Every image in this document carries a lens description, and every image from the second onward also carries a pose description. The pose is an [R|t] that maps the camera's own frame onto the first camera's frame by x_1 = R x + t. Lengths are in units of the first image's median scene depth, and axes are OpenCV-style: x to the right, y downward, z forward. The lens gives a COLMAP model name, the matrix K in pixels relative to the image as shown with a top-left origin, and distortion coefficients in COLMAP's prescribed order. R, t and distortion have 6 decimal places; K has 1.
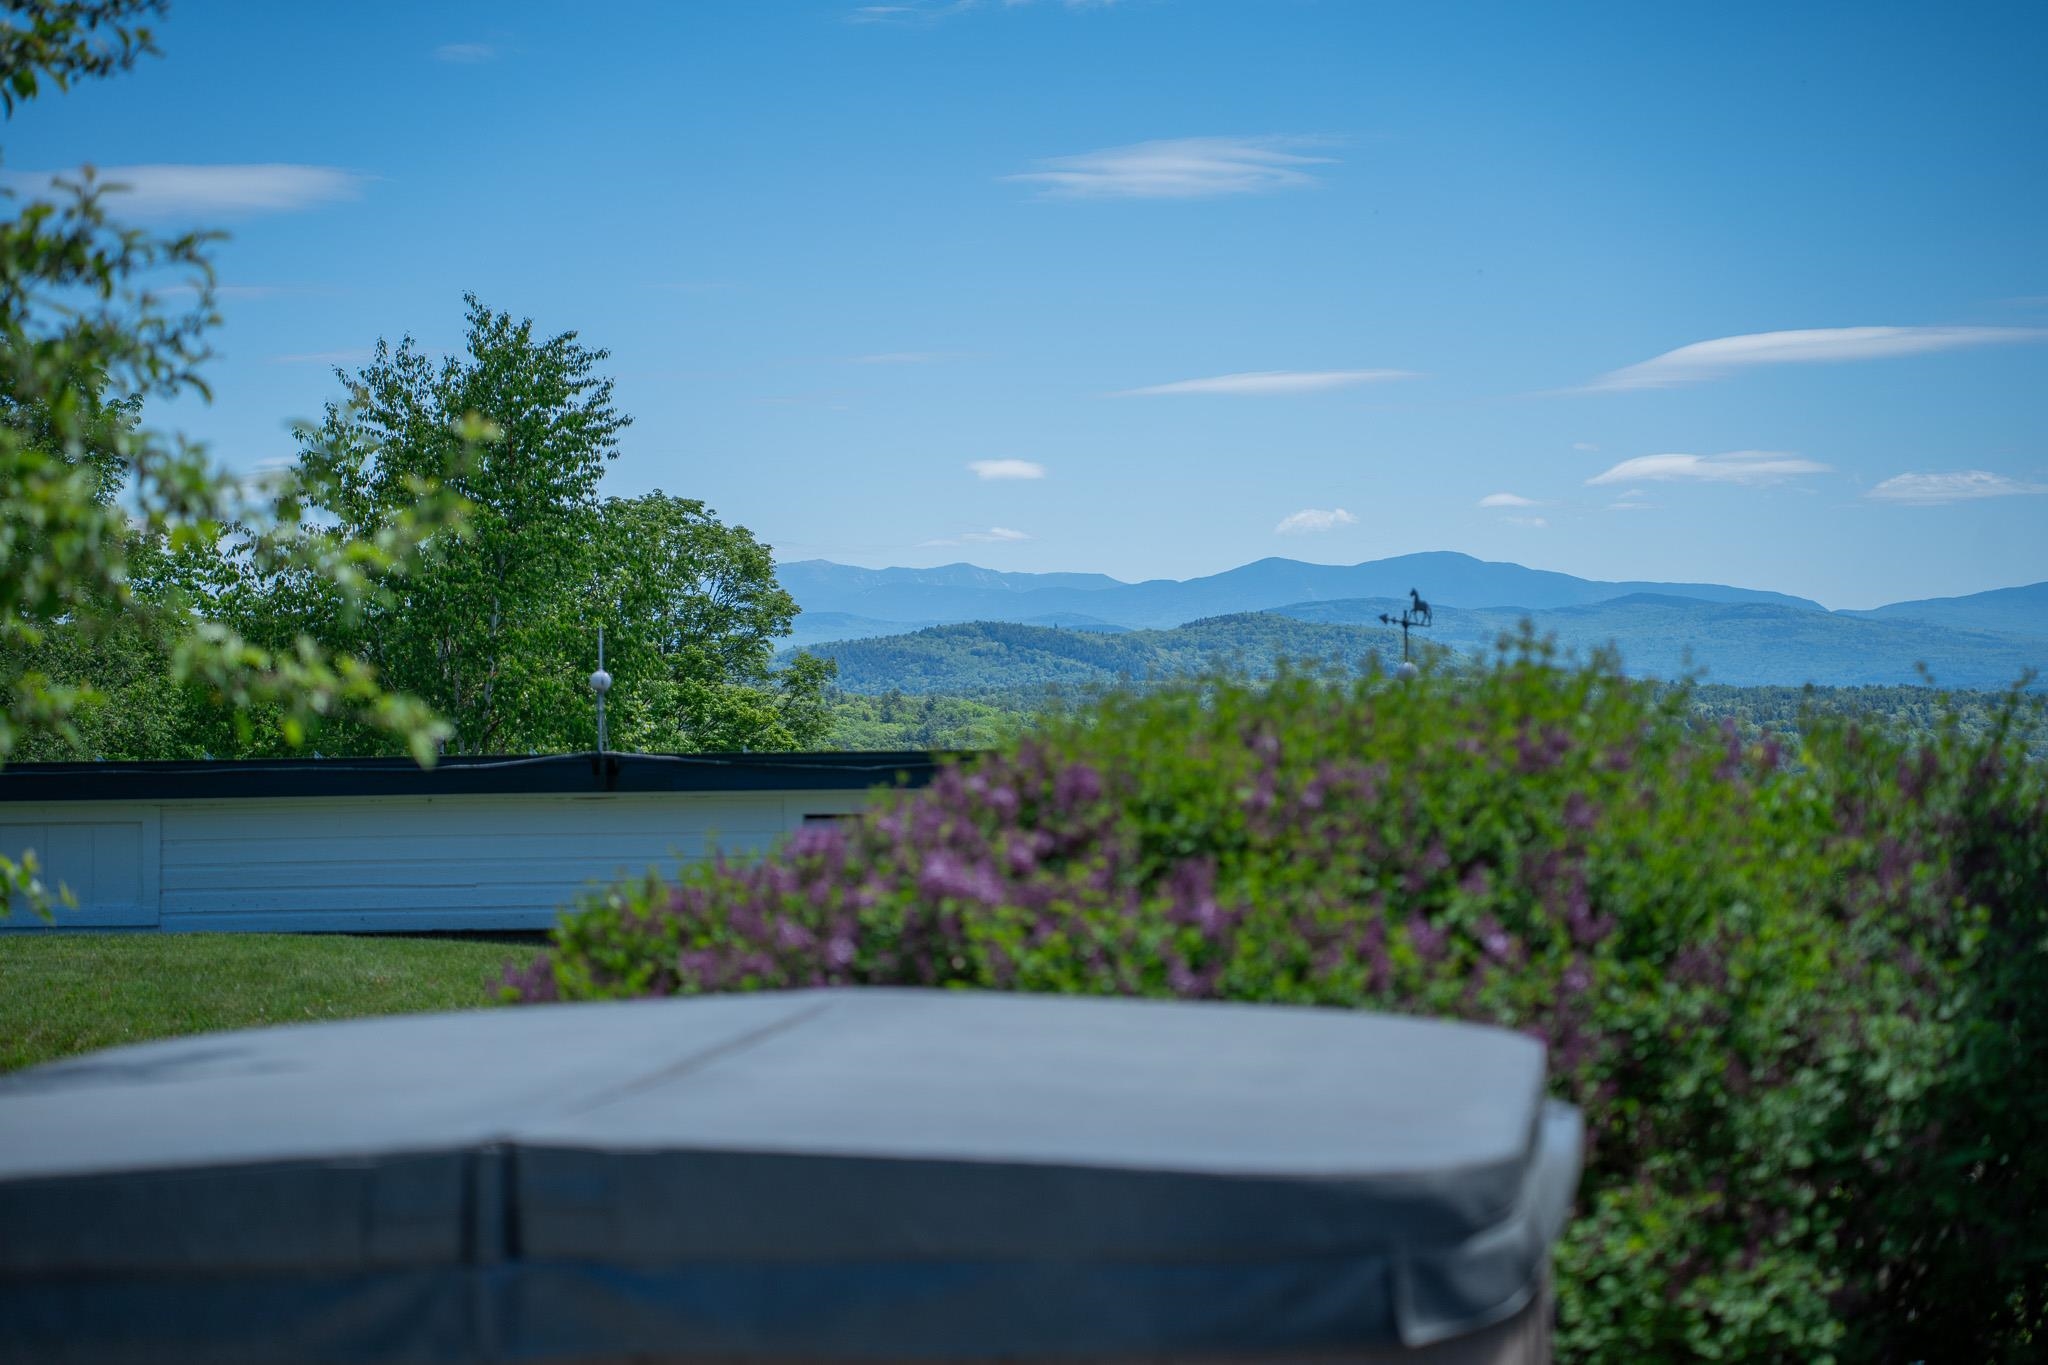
lens RADIAL K [[4298.0, 0, 1023.3], [0, 4298.0, 675.8], [0, 0, 1]] dist [0.604318, 0.000000]
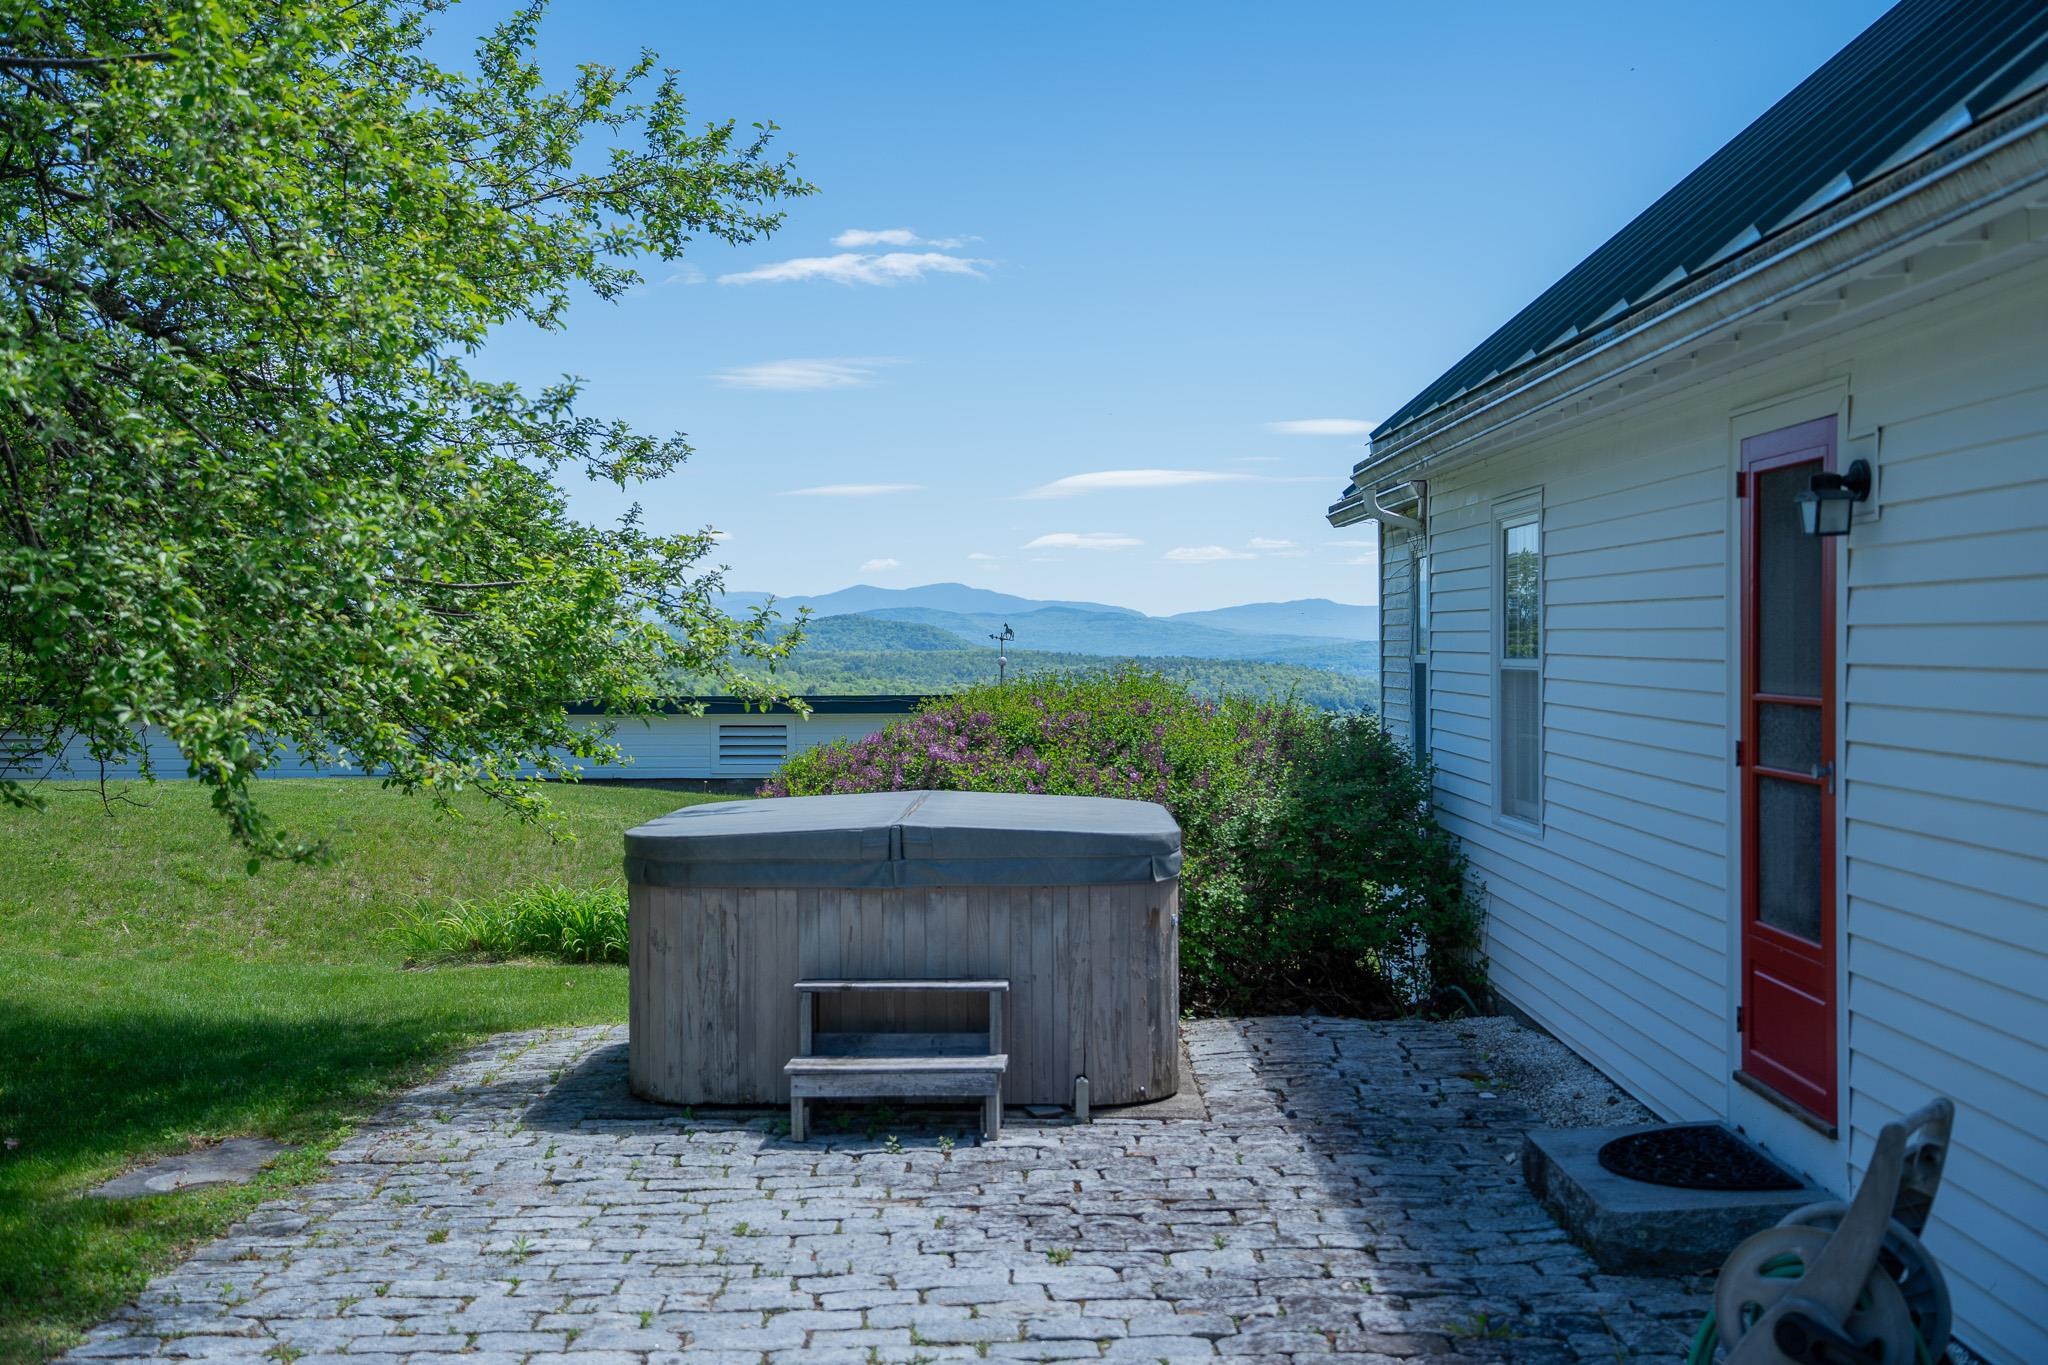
lens RADIAL K [[2298.6, 0, 1025.4], [0, 2298.6, 680.5], [0, 0, 1]] dist [0.080350, 0.000000]
pose [[0.991633, 0.006893, 0.128902, -0.165621], [-0.008704, 0.999871, 0.013494, -0.022516], [-0.128792, -0.014503, 0.991566, -0.535057]]
